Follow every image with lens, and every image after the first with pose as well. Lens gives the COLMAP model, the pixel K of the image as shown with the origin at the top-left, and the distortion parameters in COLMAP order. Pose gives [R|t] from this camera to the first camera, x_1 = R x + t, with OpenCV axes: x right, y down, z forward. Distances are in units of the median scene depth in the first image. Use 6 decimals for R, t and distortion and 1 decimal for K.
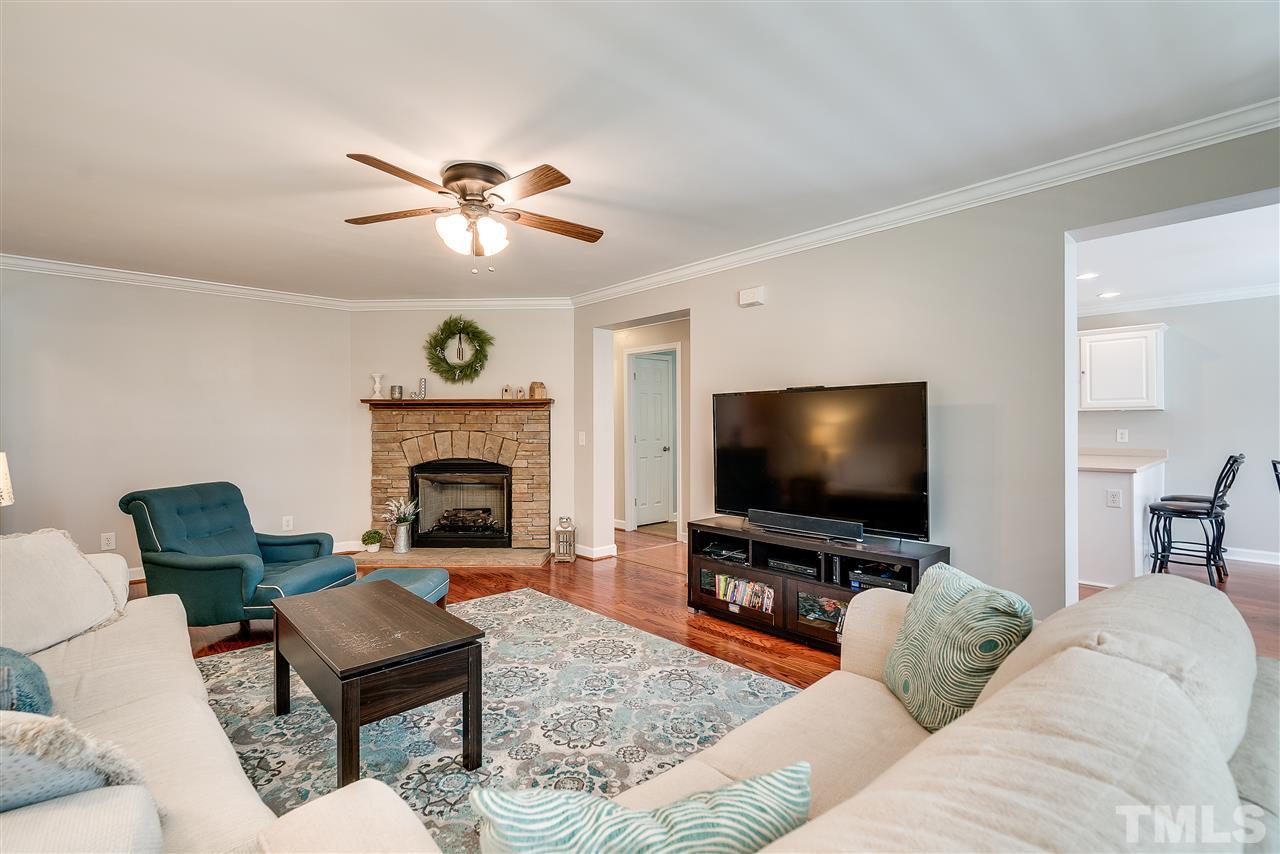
lens RADIAL K [[578.7, 0, 633.8], [0, 578.7, 425.8], [0, 0, 1]] dist [-0.000724, 0.001235]
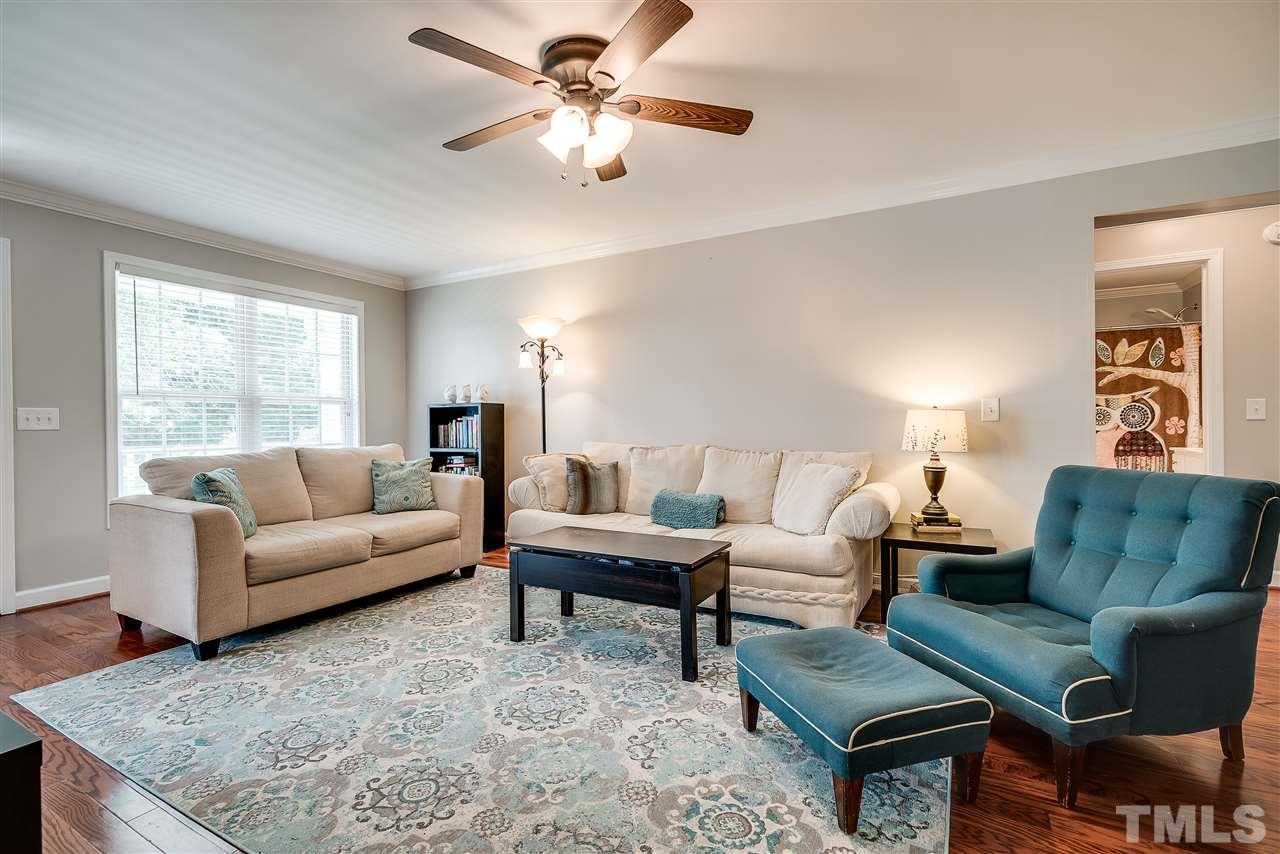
lens RADIAL K [[584.1, 0, 632.5], [0, 584.1, 422.4], [0, 0, 1]] dist [0.001536, 0.000707]
pose [[-0.950023, 0.014191, -0.311856, -0.065322], [0.012402, 0.999893, 0.007720, 0.040007], [0.311932, 0.003466, -0.950098, 1.361262]]
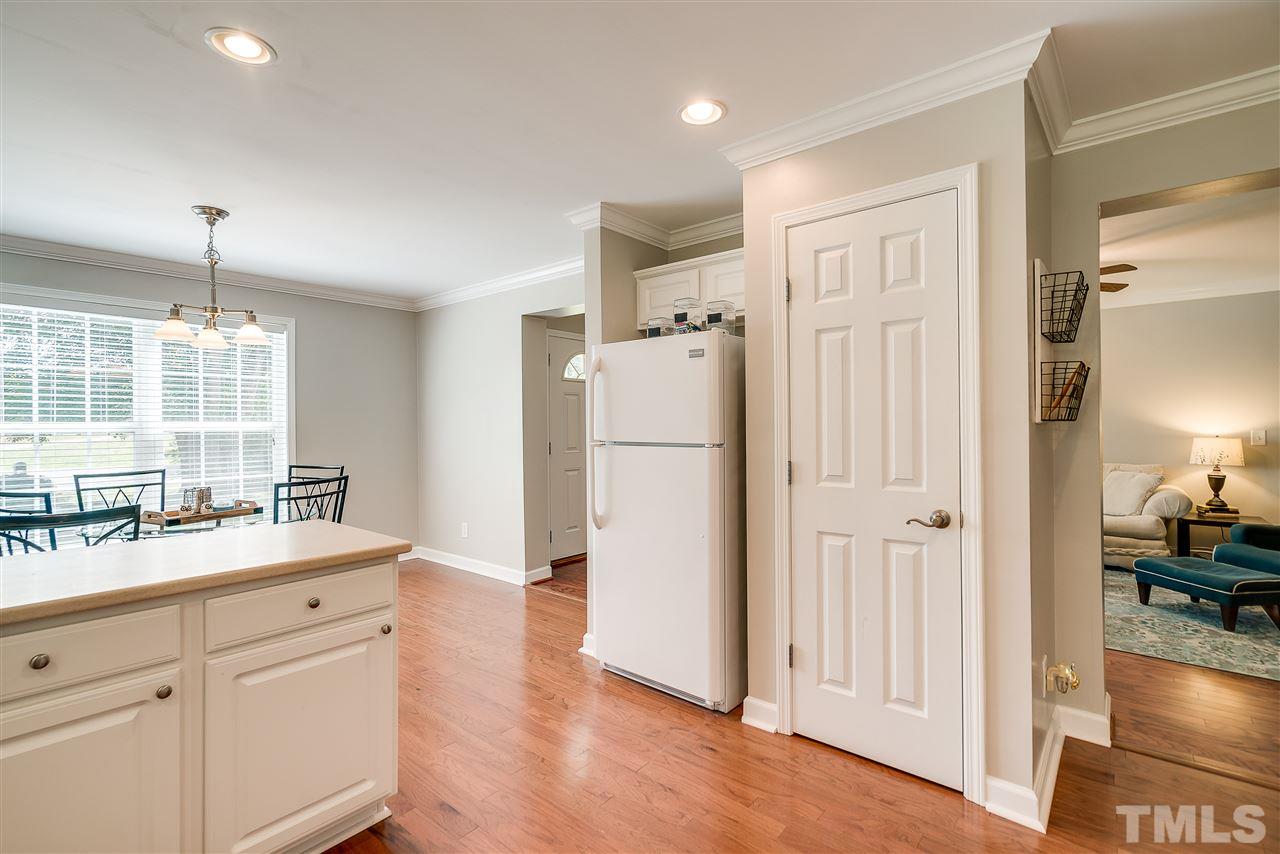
lens RADIAL K [[578.7, 0, 633.8], [0, 578.7, 425.8], [0, 0, 1]] dist [-0.000724, 0.001235]
pose [[-0.991583, 0.011496, -0.128963, 0.752227], [0.011351, 0.999934, 0.001859, -0.013309], [0.128976, 0.000380, -0.991648, 1.830981]]
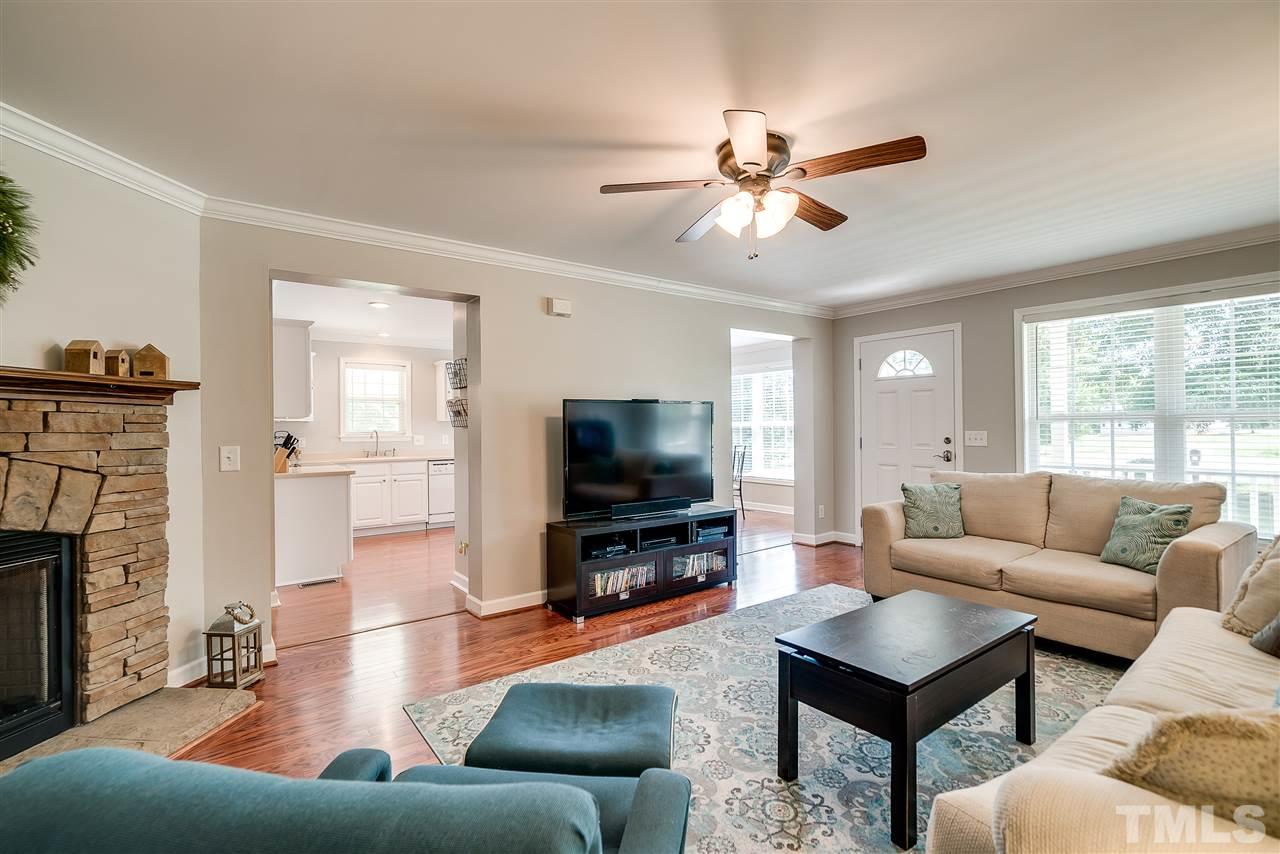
lens RADIAL K [[578.7, 0, 633.8], [0, 578.7, 425.8], [0, 0, 1]] dist [-0.000724, 0.001235]
pose [[0.103790, 0.006335, 0.994579, -0.899488], [0.012759, 0.999889, -0.007700, 0.000123], [-0.994517, 0.013489, 0.103698, 0.838452]]
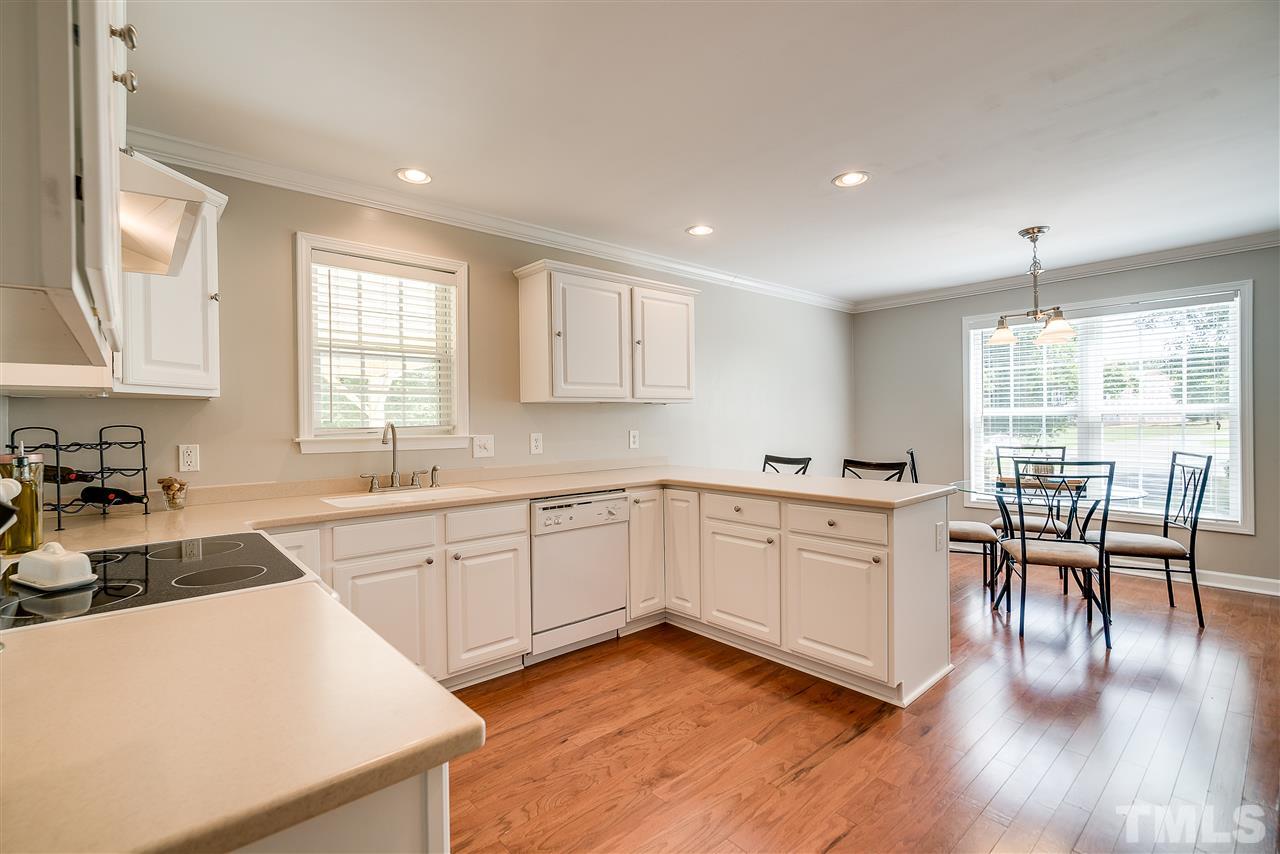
lens RADIAL K [[584.1, 0, 632.5], [0, 584.1, 422.4], [0, 0, 1]] dist [0.001536, 0.000707]
pose [[0.021842, -0.003085, 0.999757, 0.211145], [0.013442, 0.999906, 0.002792, -0.010012], [-0.999671, 0.013378, 0.021882, 1.590684]]
